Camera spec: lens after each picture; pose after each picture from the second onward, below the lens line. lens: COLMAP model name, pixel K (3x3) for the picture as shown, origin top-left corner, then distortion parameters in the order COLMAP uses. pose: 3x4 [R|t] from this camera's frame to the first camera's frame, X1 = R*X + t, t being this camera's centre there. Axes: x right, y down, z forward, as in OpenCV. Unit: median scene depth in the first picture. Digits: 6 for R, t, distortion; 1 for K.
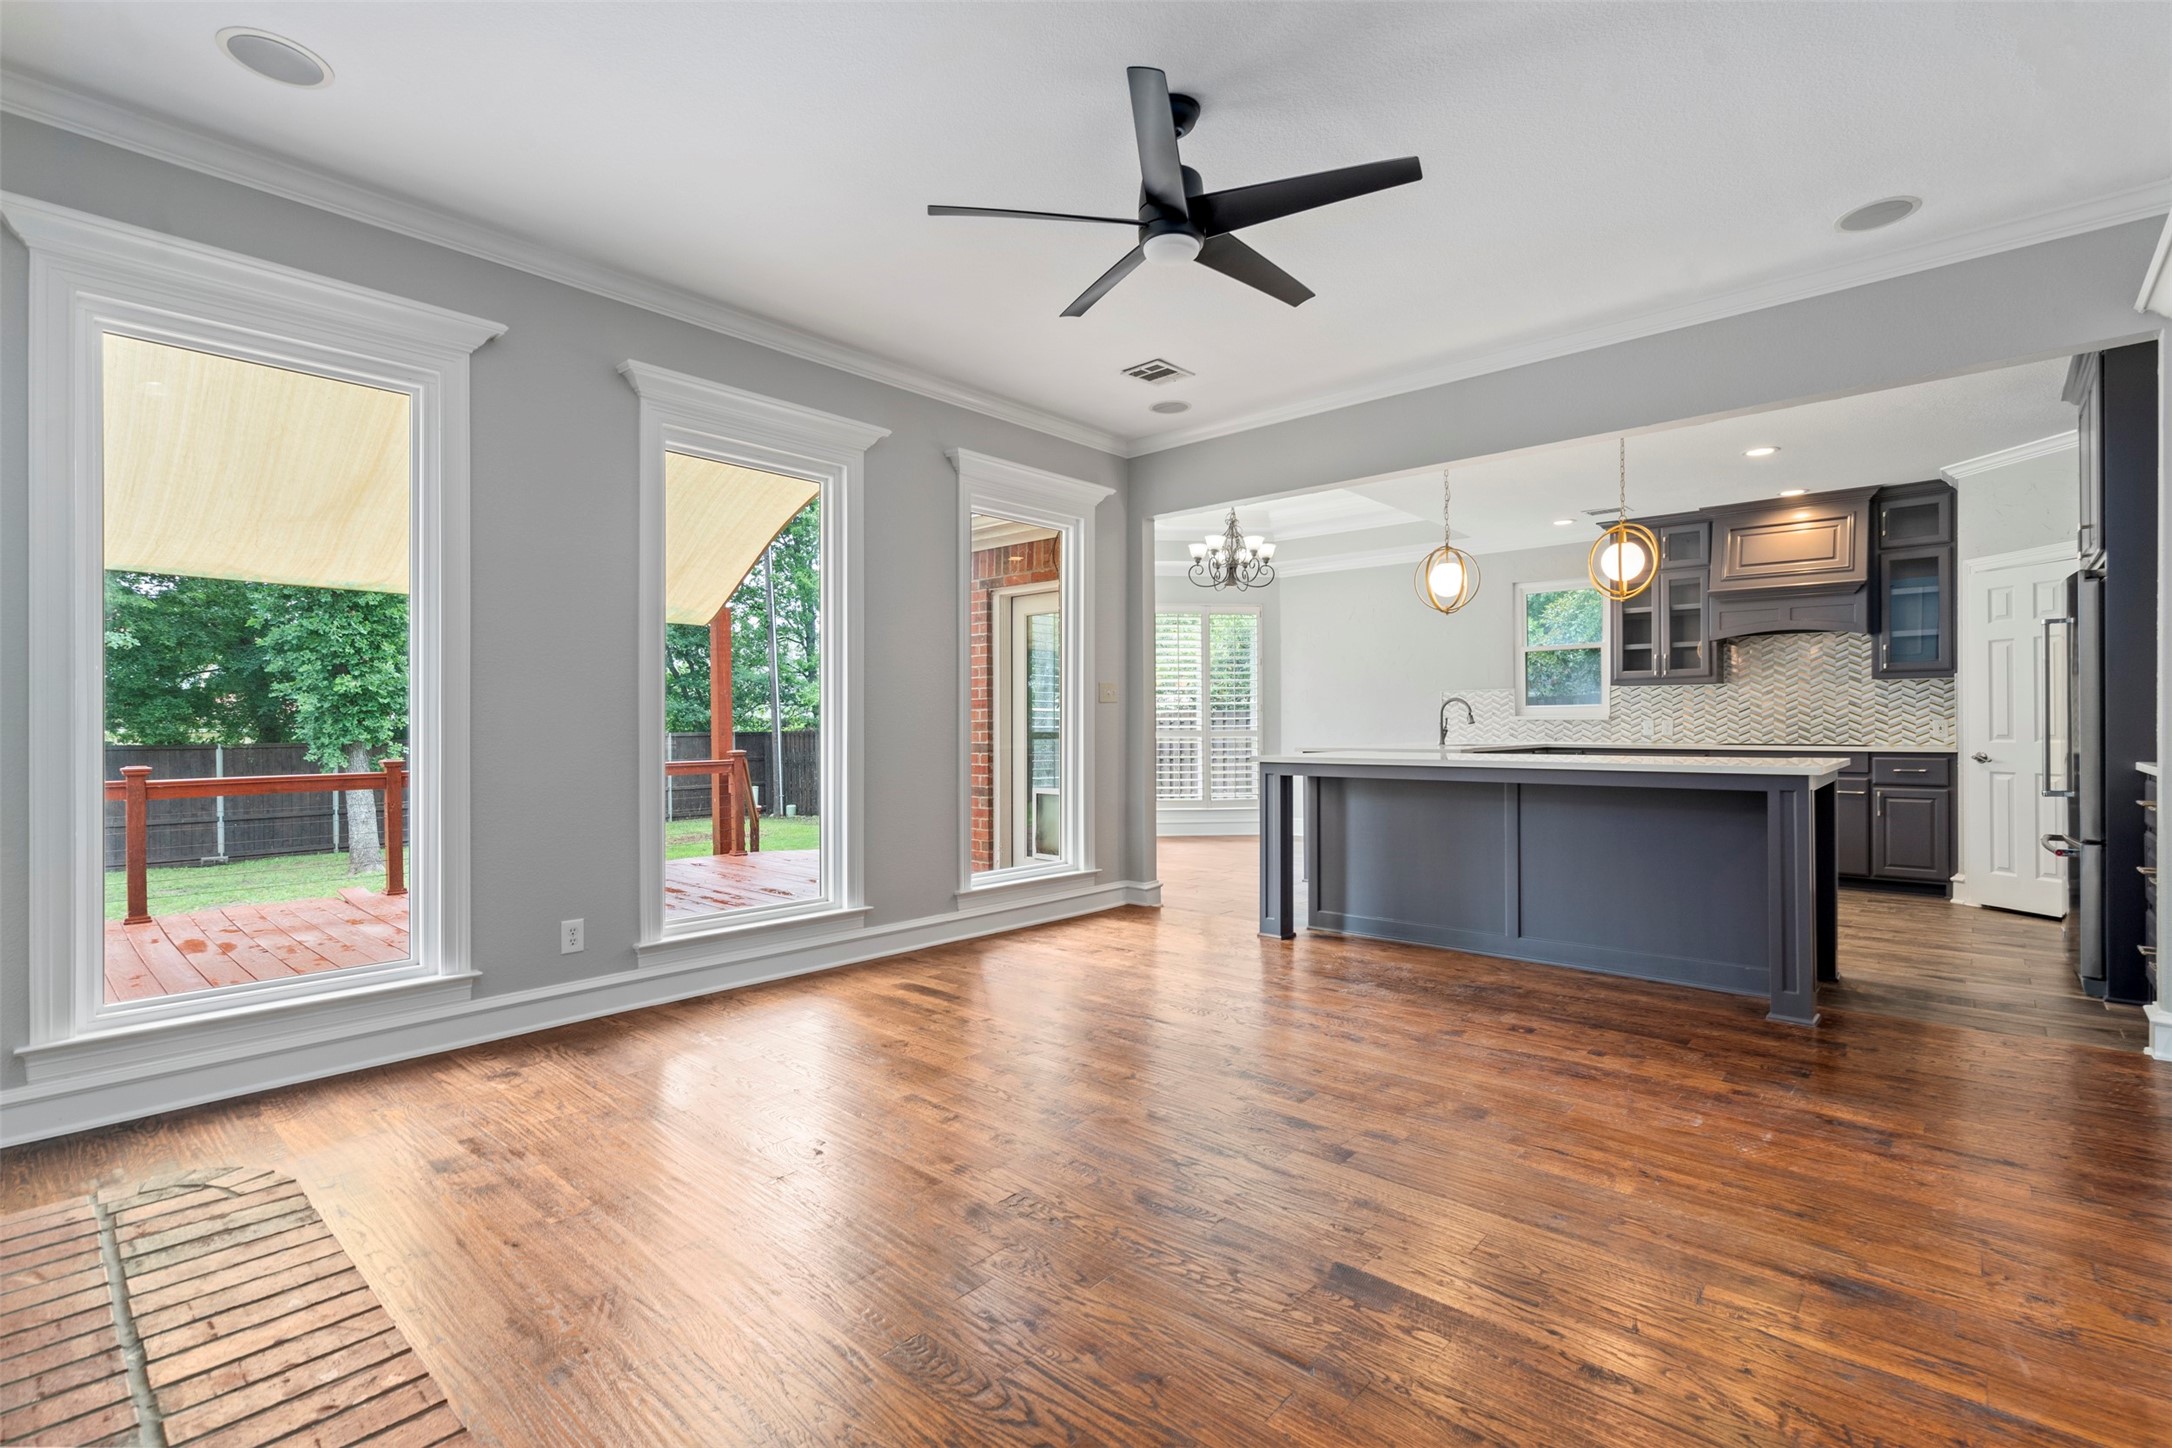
lens RADIAL K [[991.7, 0, 1096.5], [0, 991.7, 723.3], [0, 0, 1]] dist [-0.004706, -0.001308]
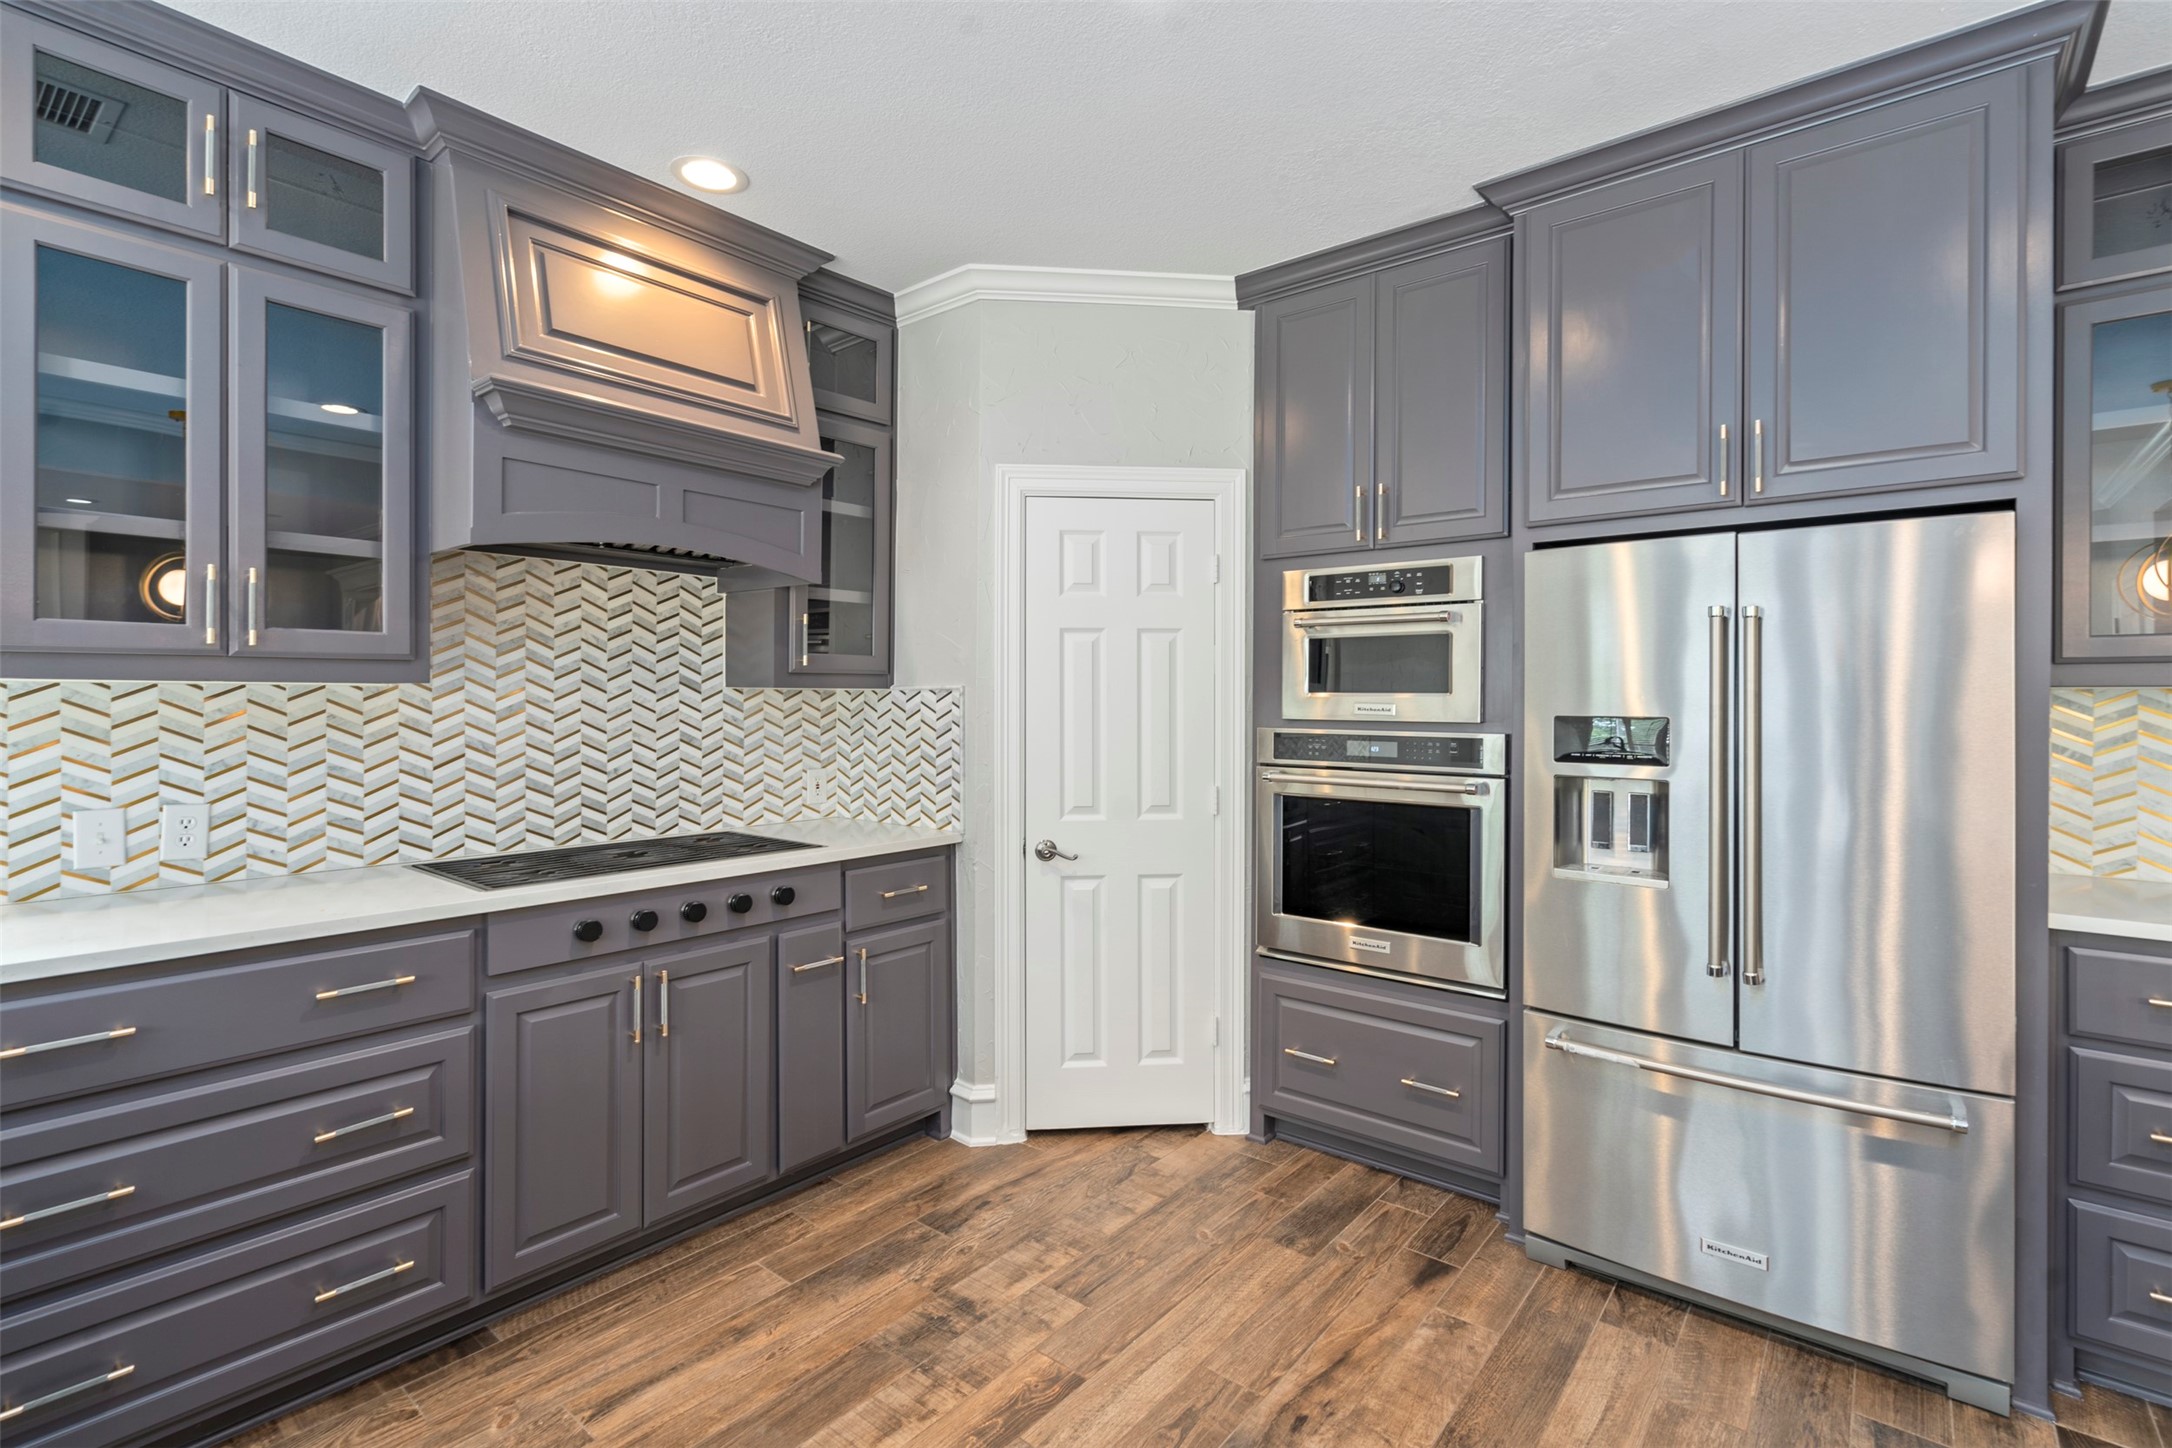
lens RADIAL K [[991.7, 0, 1091.5], [0, 991.7, 701.8], [0, 0, 1]] dist [-0.004706, -0.001308]
pose [[-0.053860, 0.000799, 0.998548, 0.329875], [-0.003473, 0.999993, -0.000987, -0.038435], [-0.998542, -0.003521, -0.053857, 0.879700]]
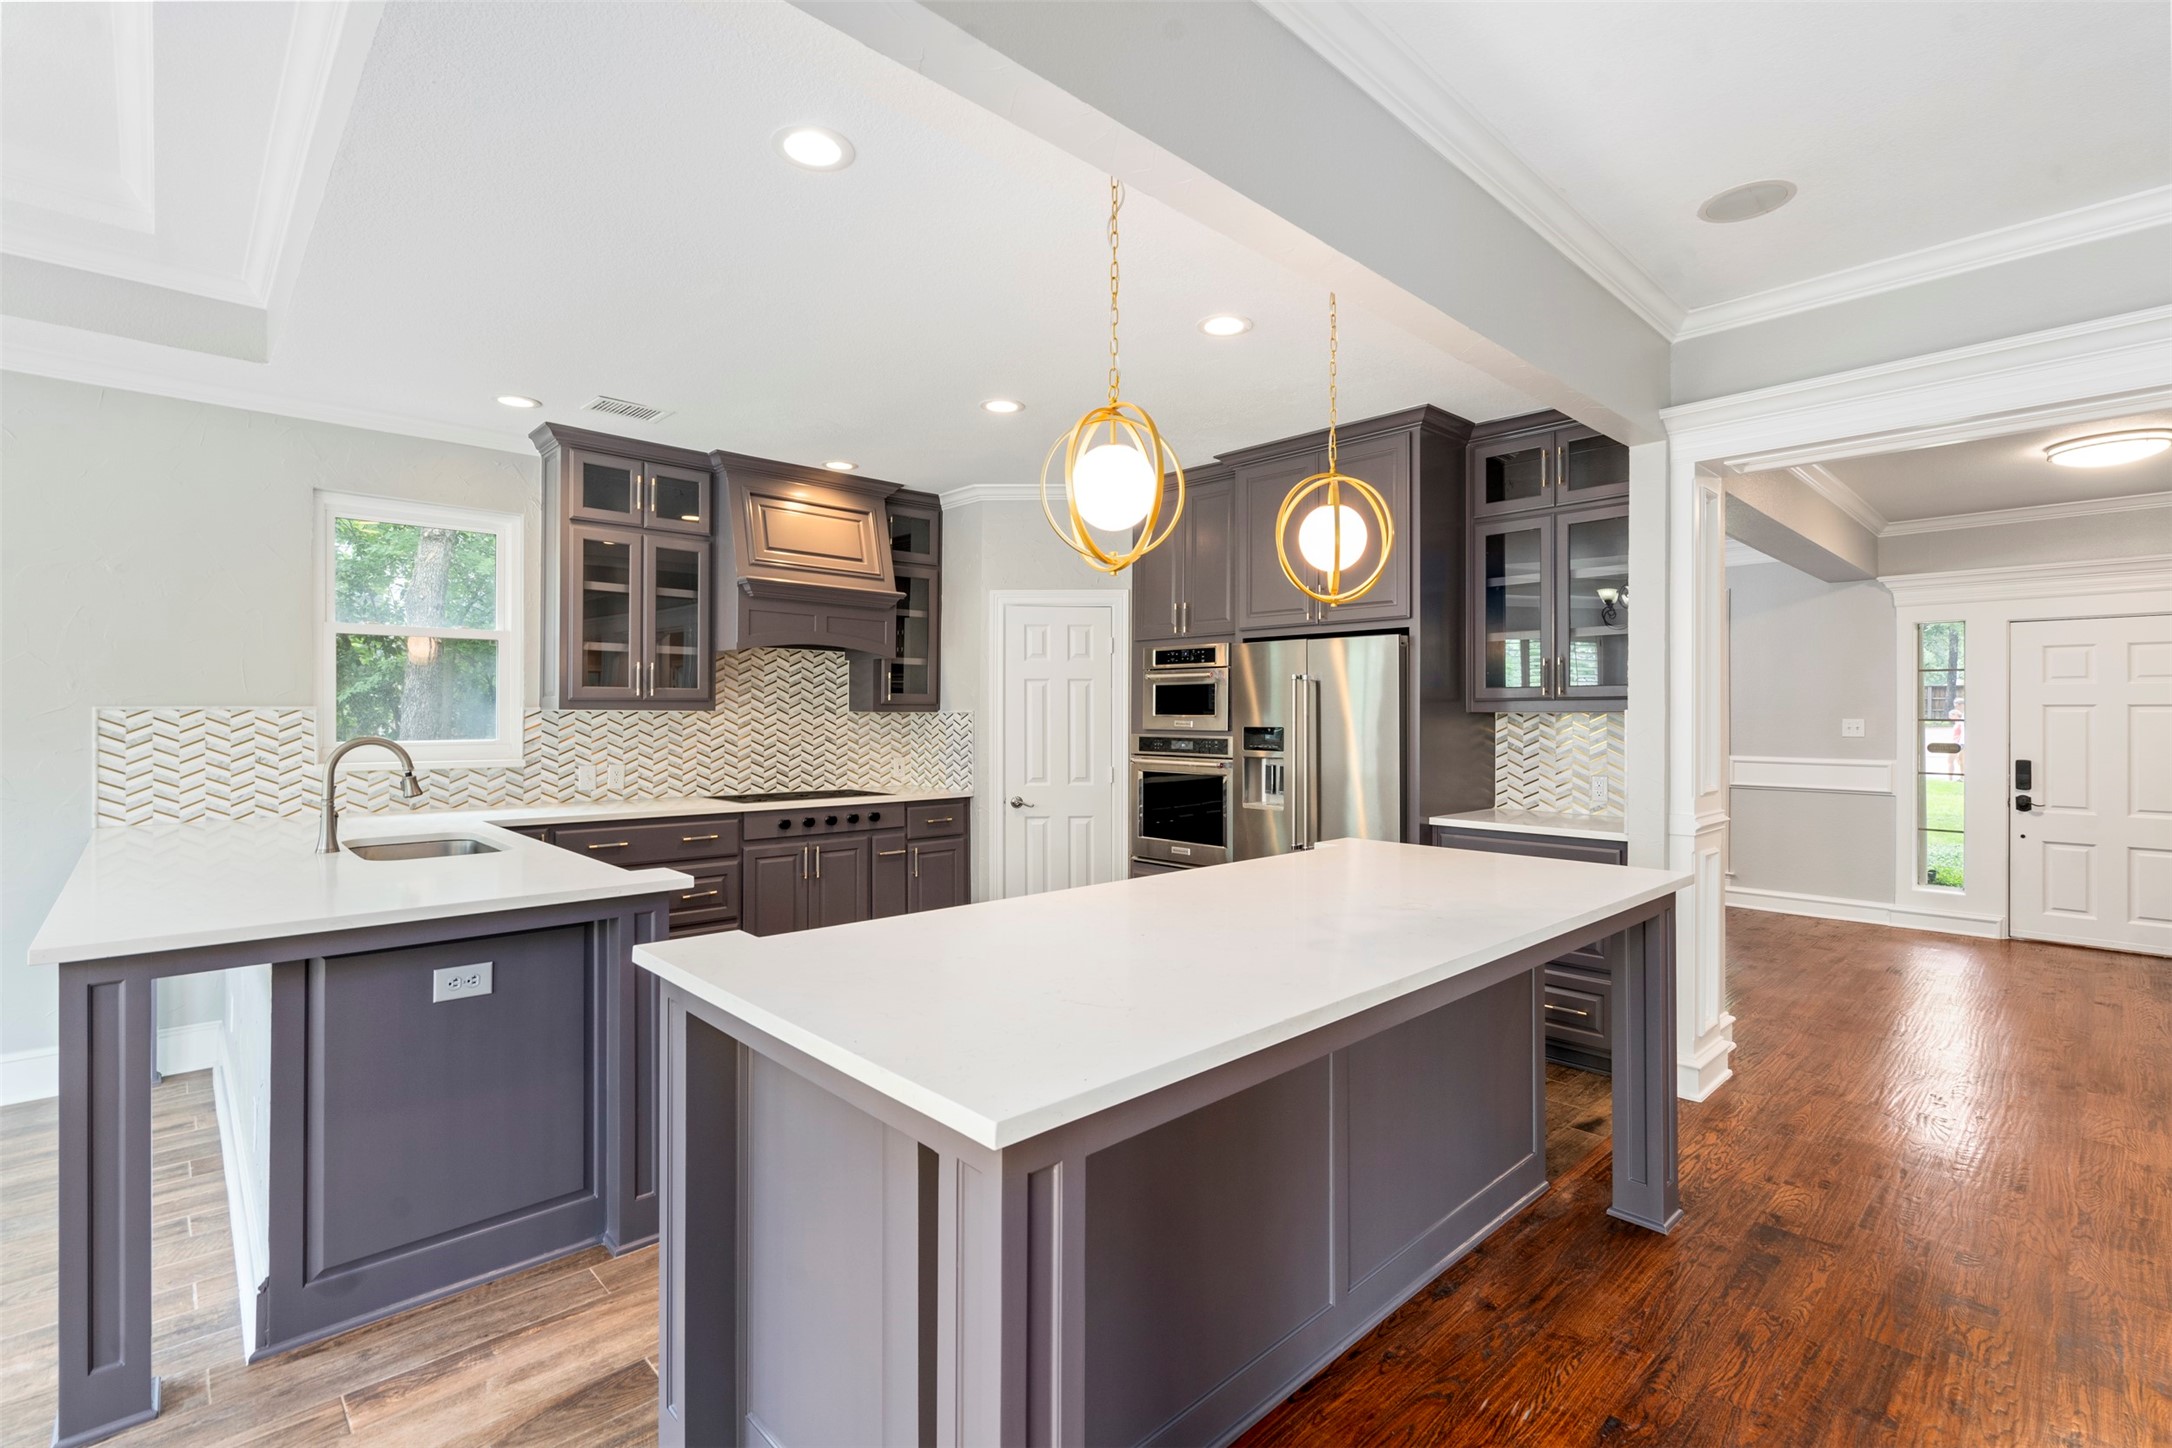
lens RADIAL K [[991.7, 0, 1091.5], [0, 991.7, 710.5], [0, 0, 1]] dist [-0.004706, -0.001308]
pose [[0.077274, 0.009327, 0.996966, -0.038151], [-0.004251, 0.999950, -0.009025, -0.039210], [-0.997001, -0.003540, 0.077310, 0.749599]]
